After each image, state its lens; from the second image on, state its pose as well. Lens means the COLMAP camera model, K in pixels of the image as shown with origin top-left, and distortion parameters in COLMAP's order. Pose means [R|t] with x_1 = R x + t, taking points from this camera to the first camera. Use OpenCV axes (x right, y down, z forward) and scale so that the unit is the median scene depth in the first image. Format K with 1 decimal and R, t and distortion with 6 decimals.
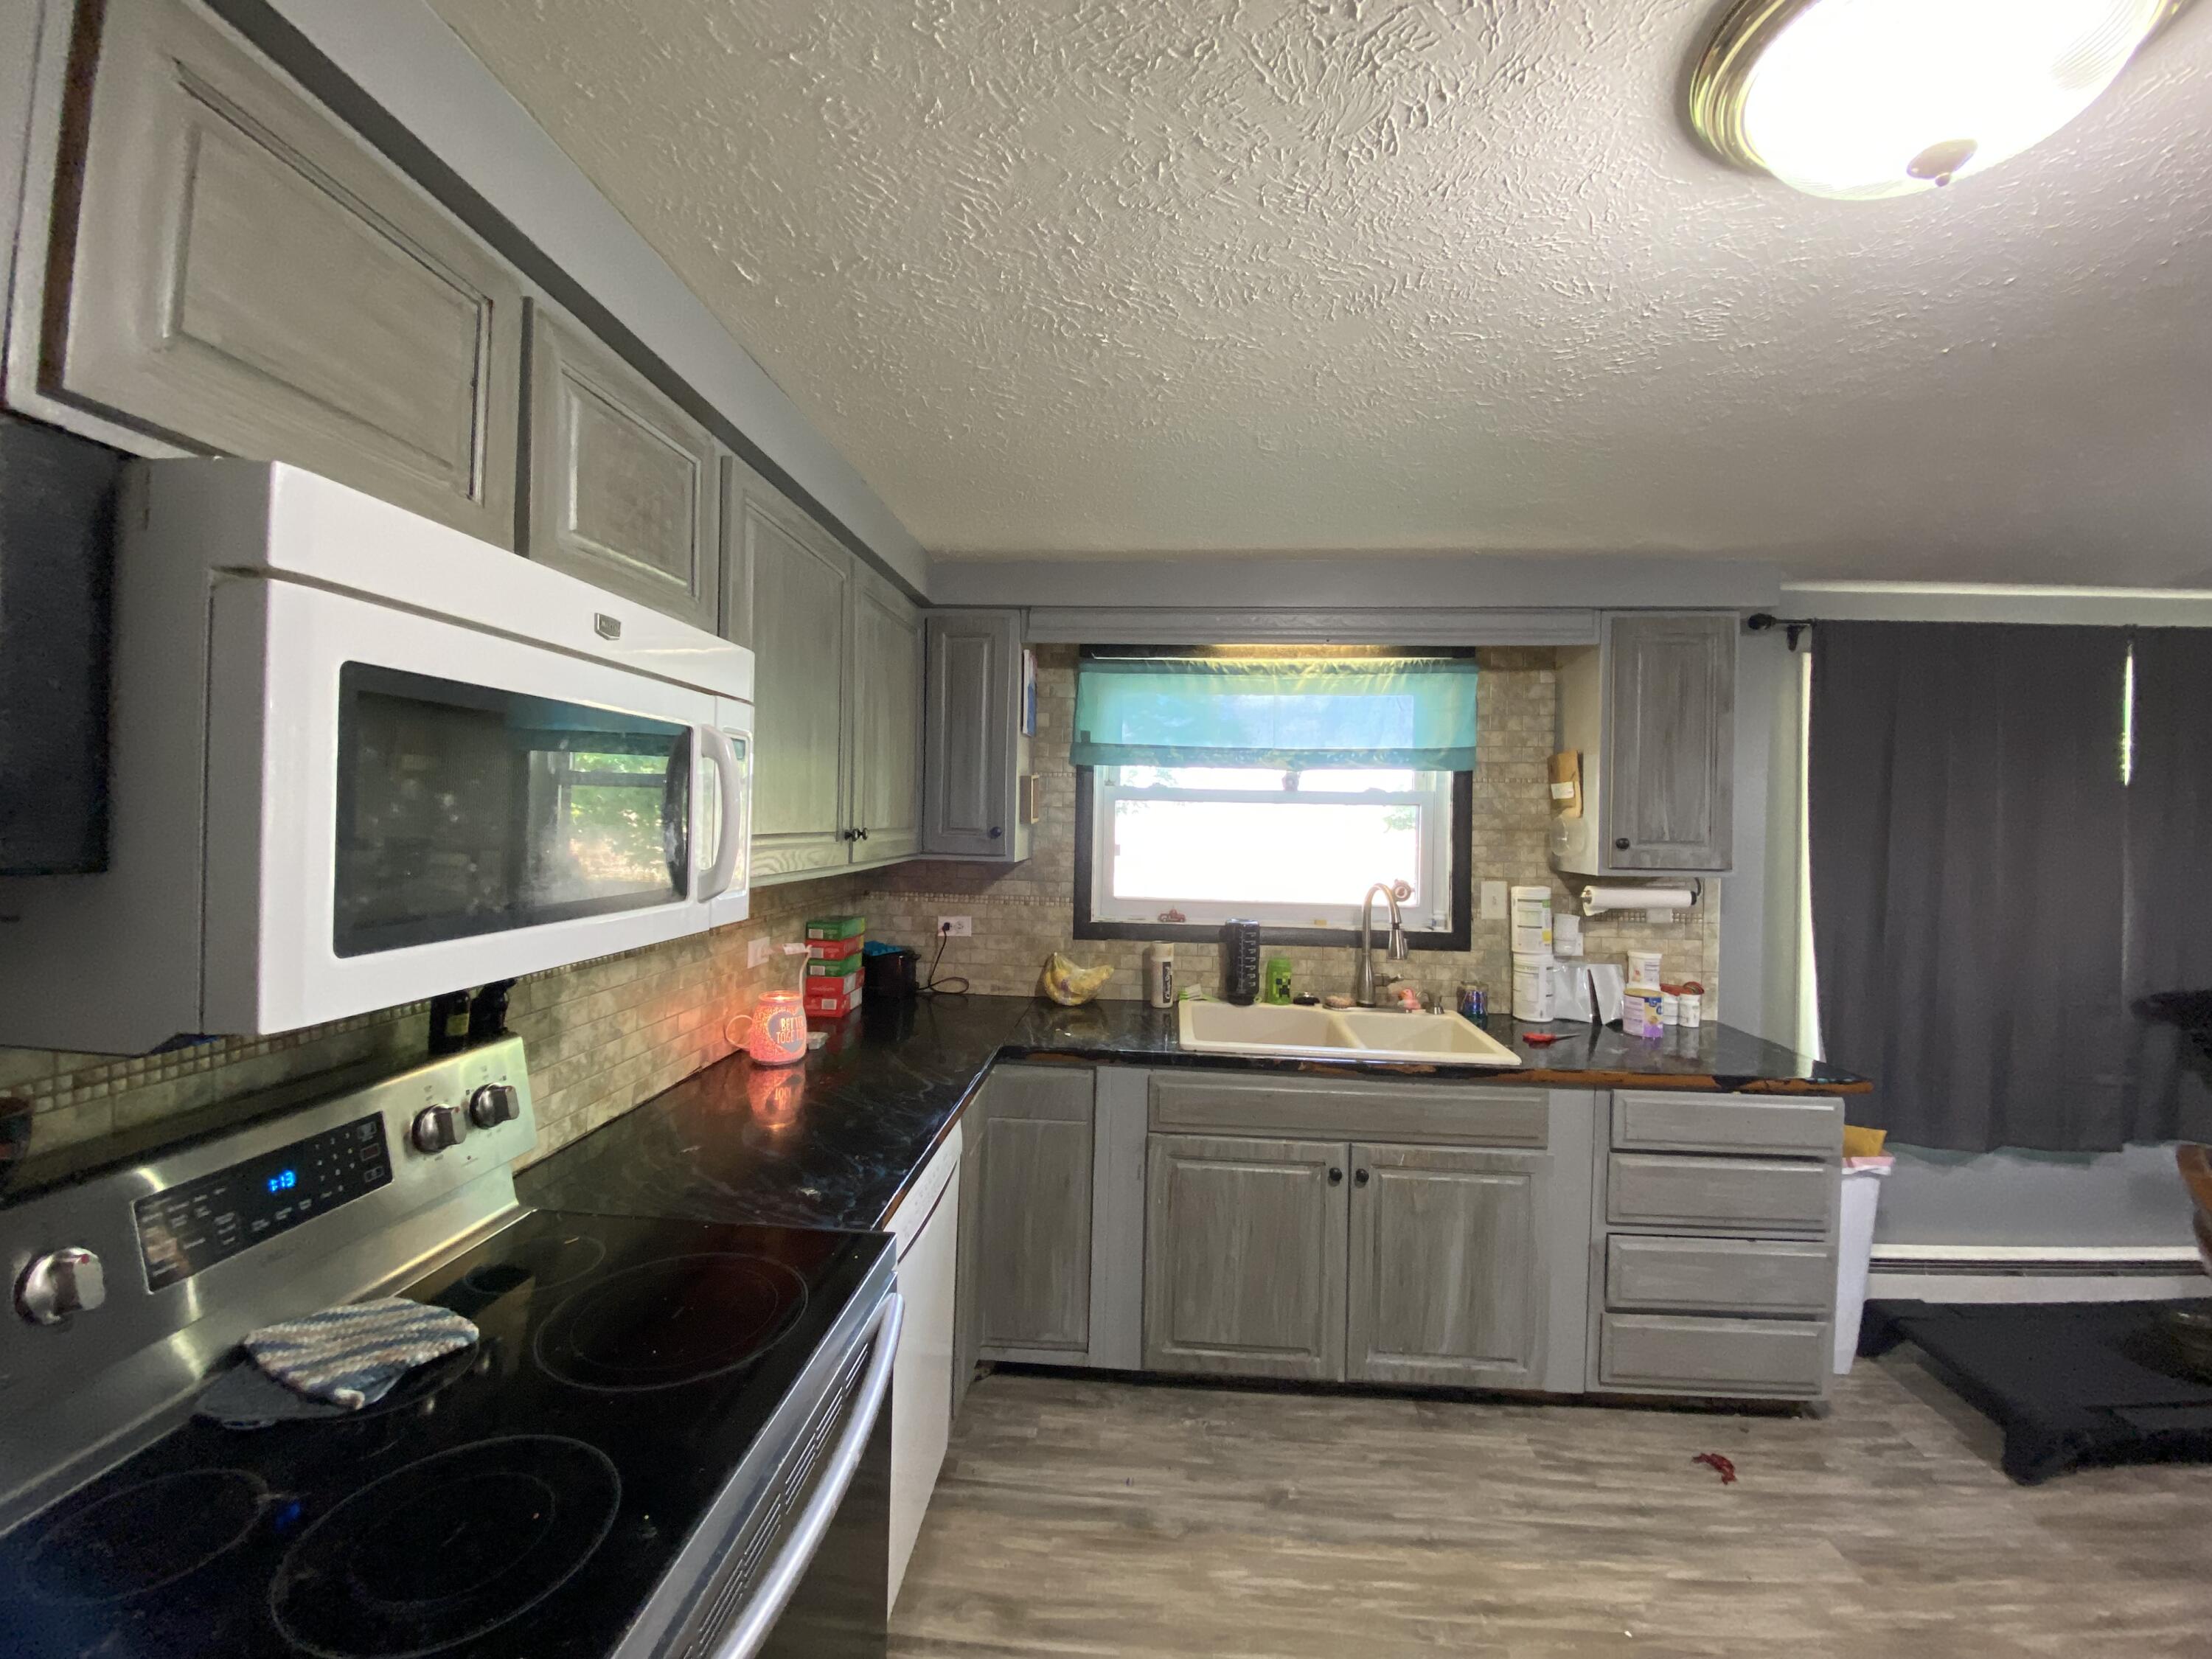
lens RADIAL K [[891.7, 0, 1106.0], [0, 891.7, 829.5], [0, 0, 1]] dist [0.044384, -0.034941]
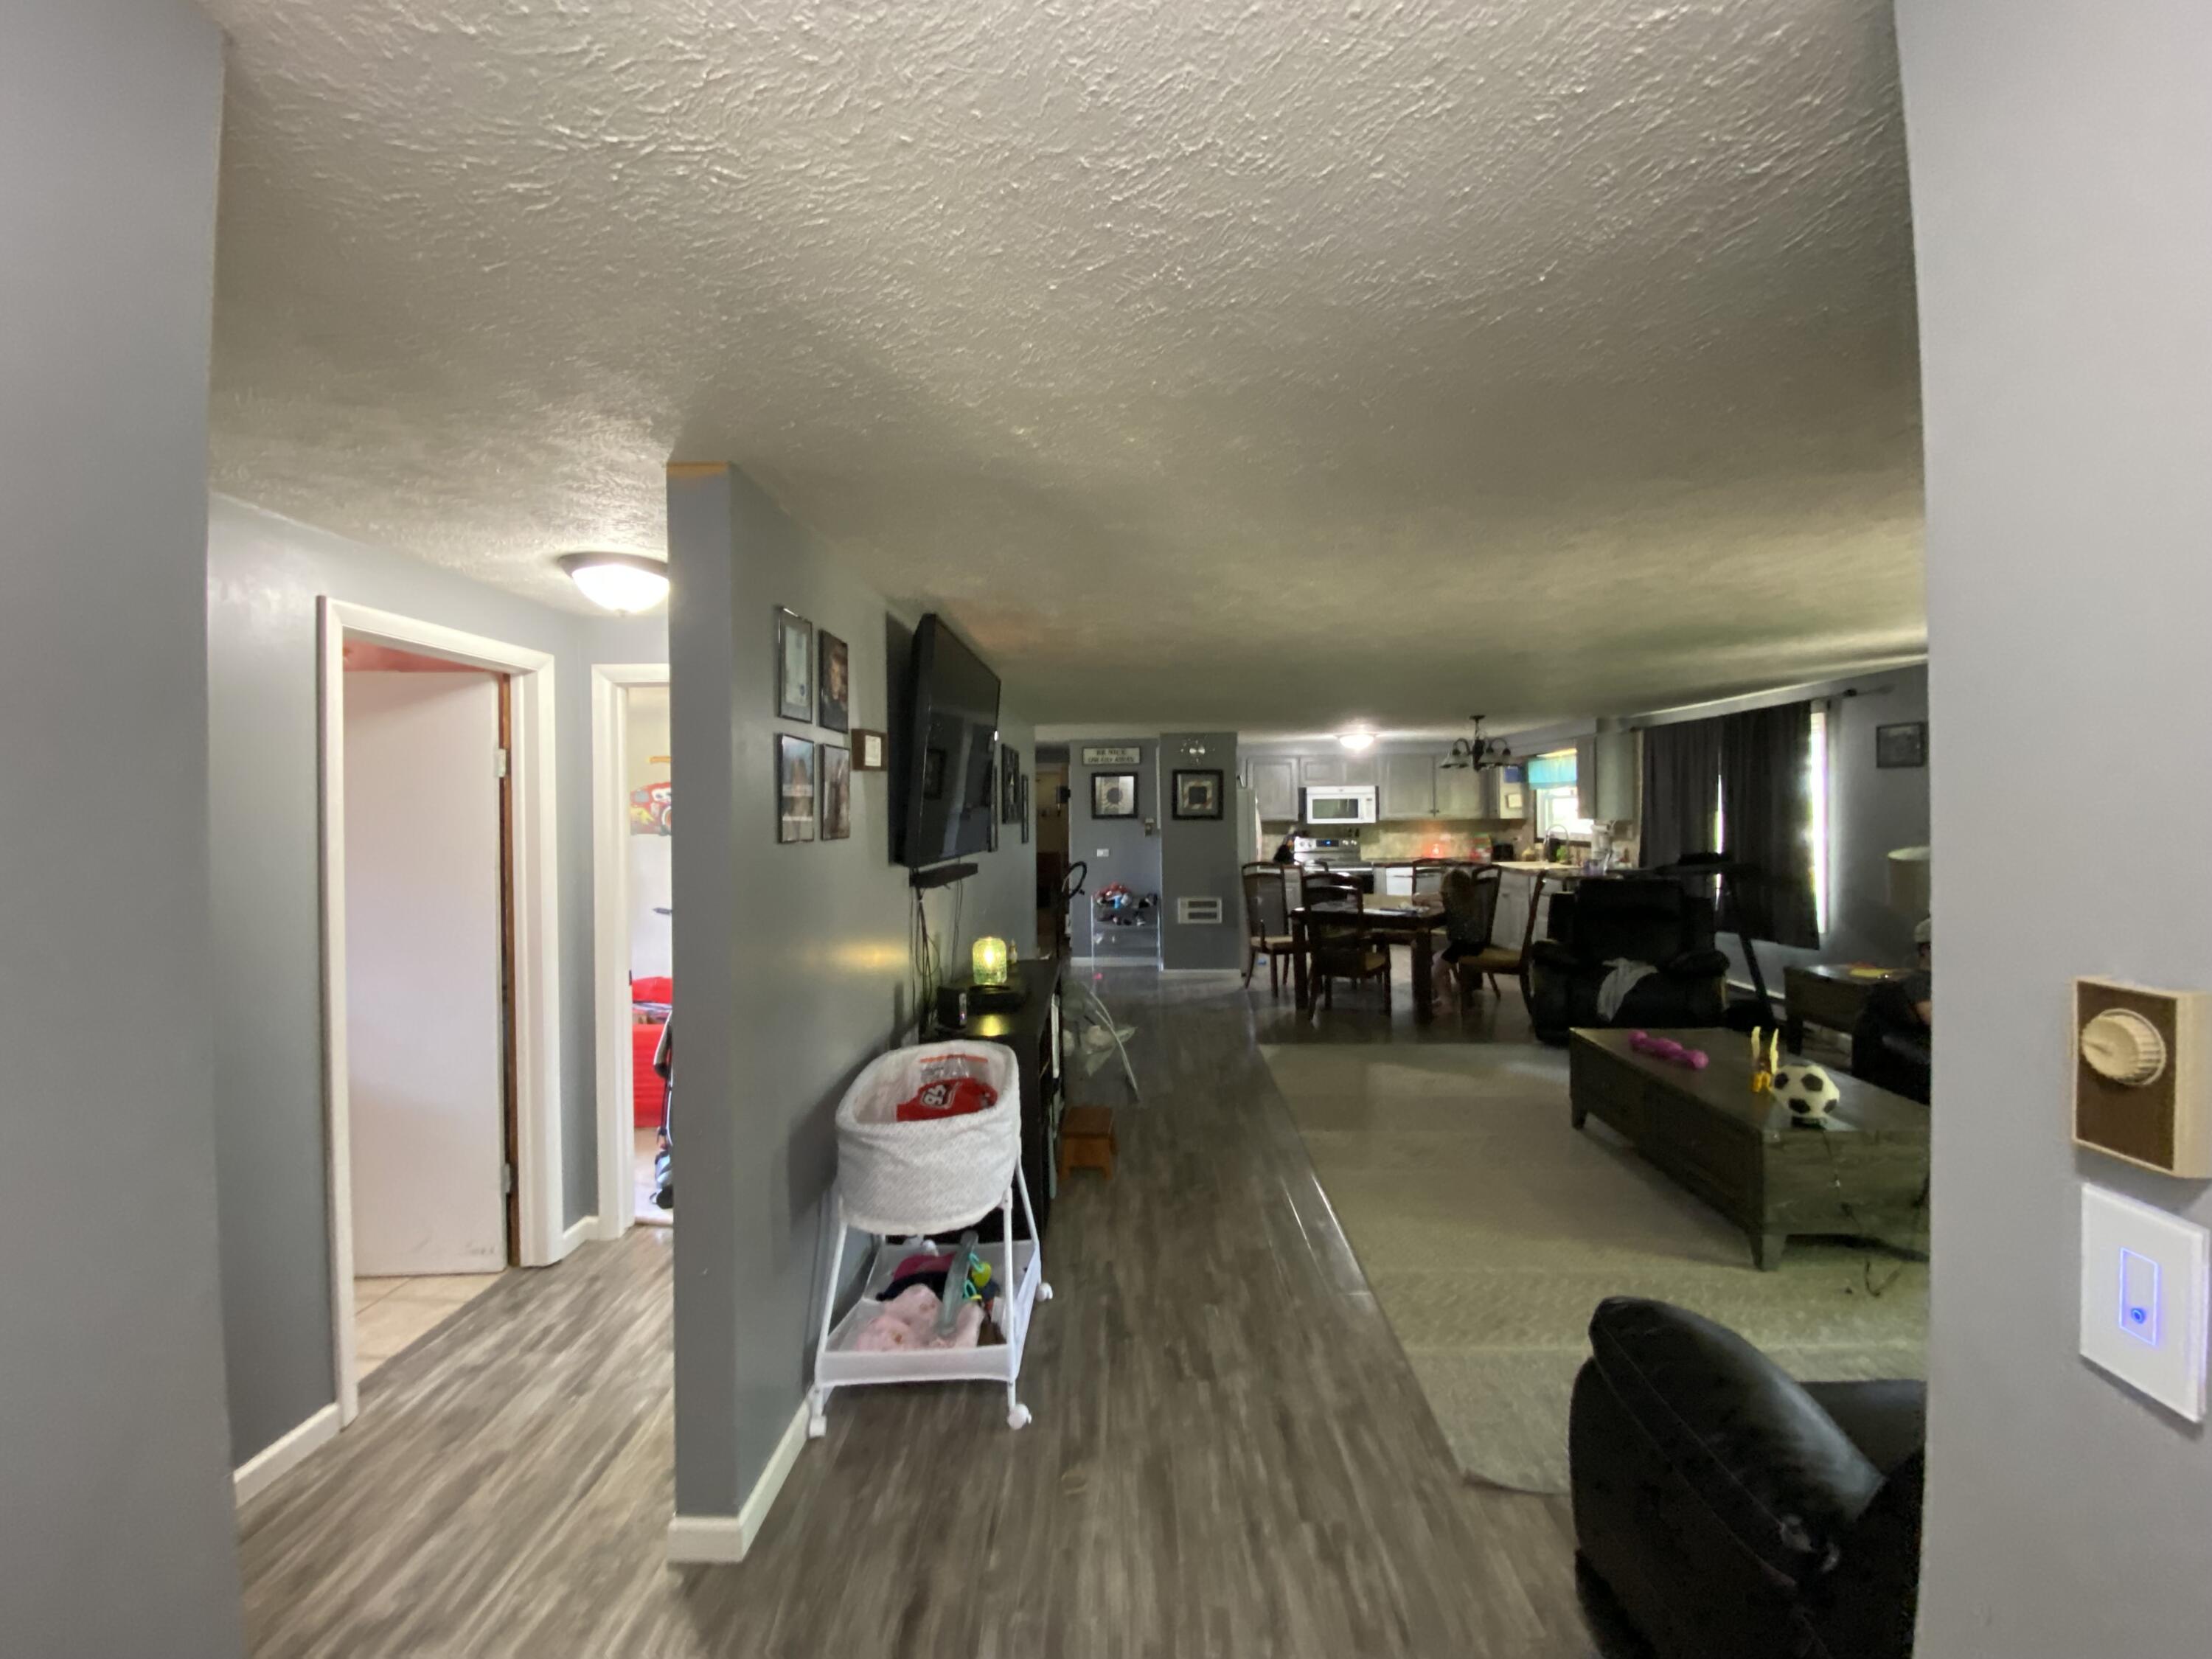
lens RADIAL K [[895.1, 0, 1128.0], [0, 895.1, 820.4], [0, 0, 1]] dist [0.123035, -0.035318]
pose [[0.044572, -0.009279, -0.998963, 4.738627], [0.001330, 0.999957, -0.009229, 0.101411], [0.999005, -0.000917, 0.044583, -0.932709]]
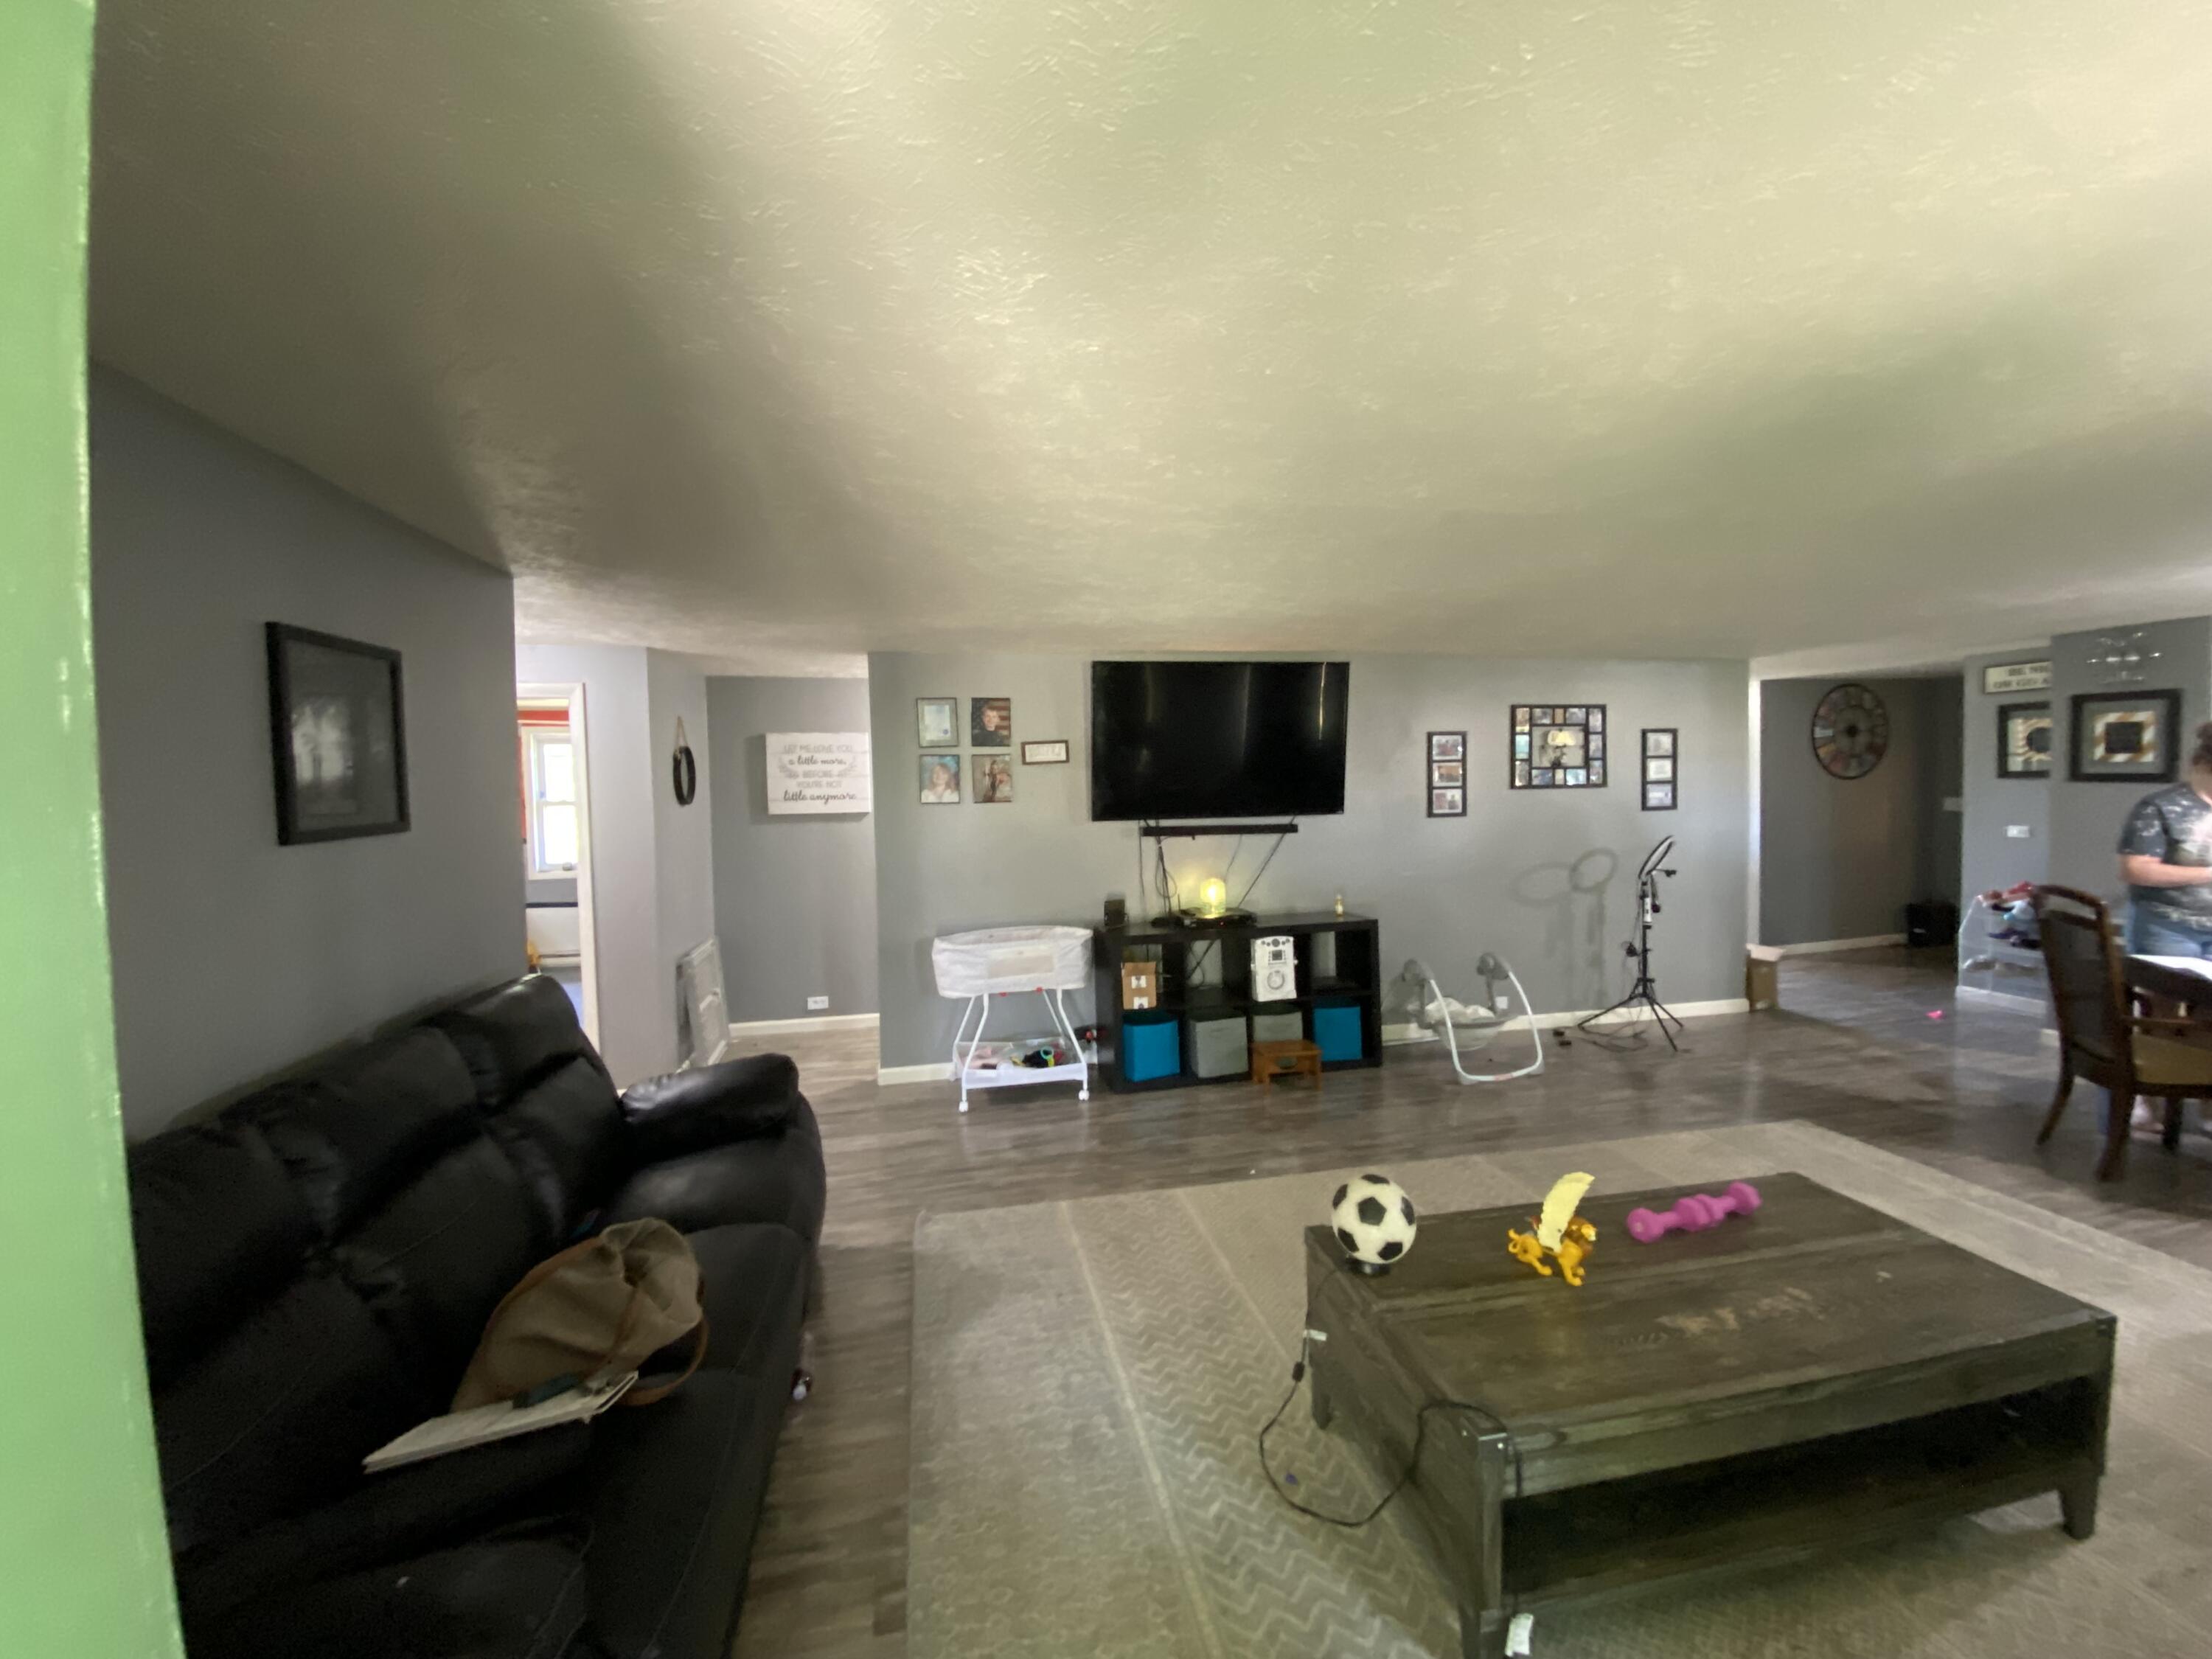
lens RADIAL K [[887.4, 0, 1103.0], [0, 887.4, 820.7], [0, 0, 1]] dist [0.041460, -0.027455]
pose [[-0.964660, 0.014759, -0.263086, 3.808105], [0.001624, 0.998744, 0.050078, 0.043028], [0.263494, 0.047881, -0.963472, 1.067085]]
